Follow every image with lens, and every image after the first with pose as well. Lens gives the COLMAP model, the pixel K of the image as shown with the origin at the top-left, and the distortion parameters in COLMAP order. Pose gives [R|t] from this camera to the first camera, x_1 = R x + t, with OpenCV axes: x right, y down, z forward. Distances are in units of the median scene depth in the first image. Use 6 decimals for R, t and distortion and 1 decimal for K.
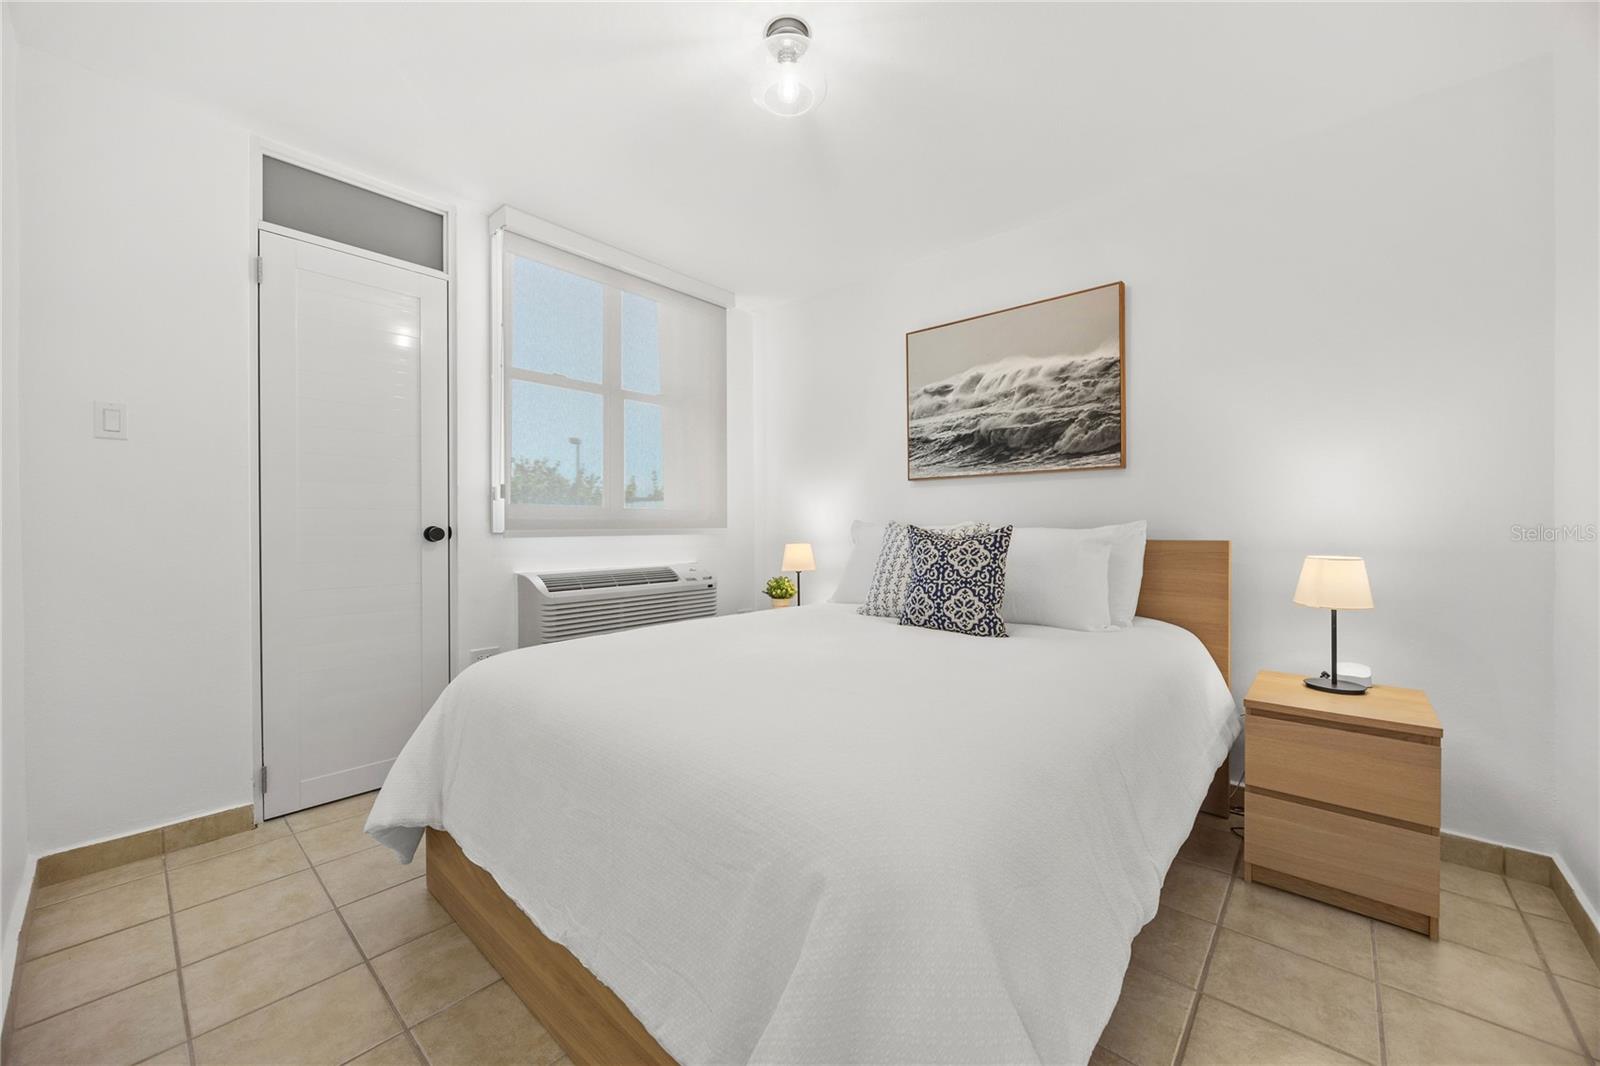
lens RADIAL K [[608.2, 0, 800.0], [0, 608.2, 533.0], [0, 0, 1]] dist [-0.000137, 0.000033]
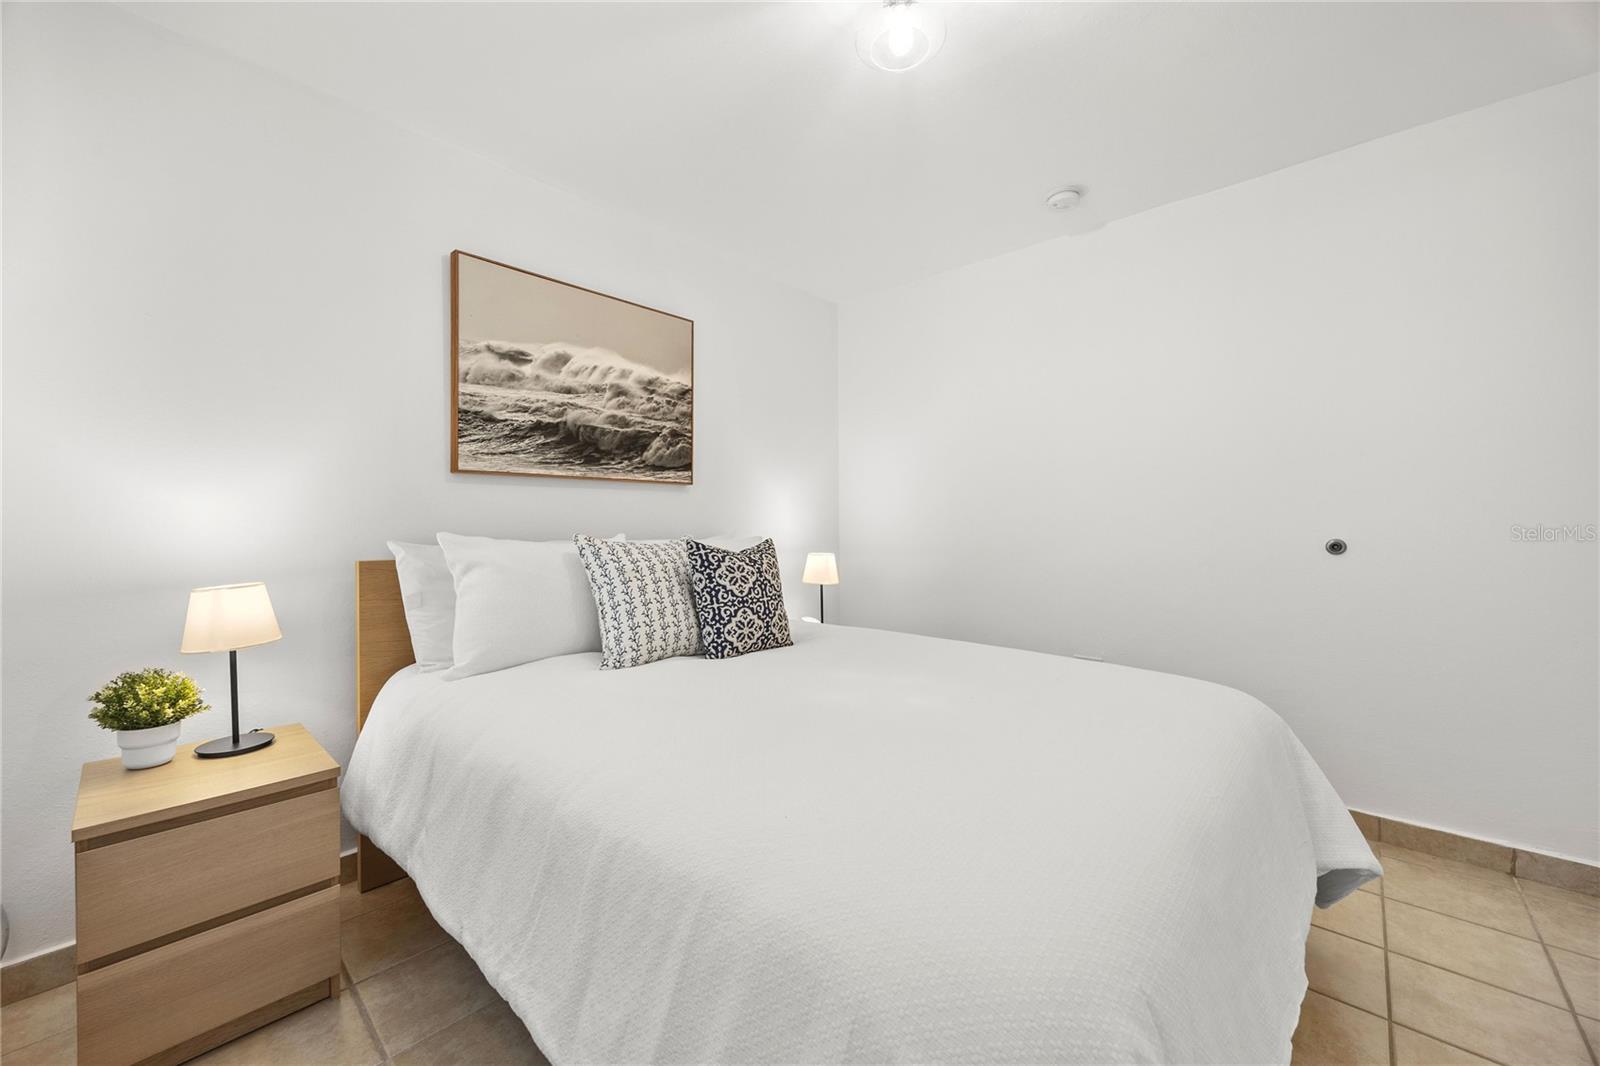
lens RADIAL K [[608.2, 0, 800.0], [0, 608.2, 533.0], [0, 0, 1]] dist [-0.000137, 0.000033]
pose [[0.033575, -0.028011, 0.999044, -0.552743], [-0.004395, 0.999593, 0.028174, -0.045325], [-0.999427, -0.005336, 0.033438, 0.690830]]
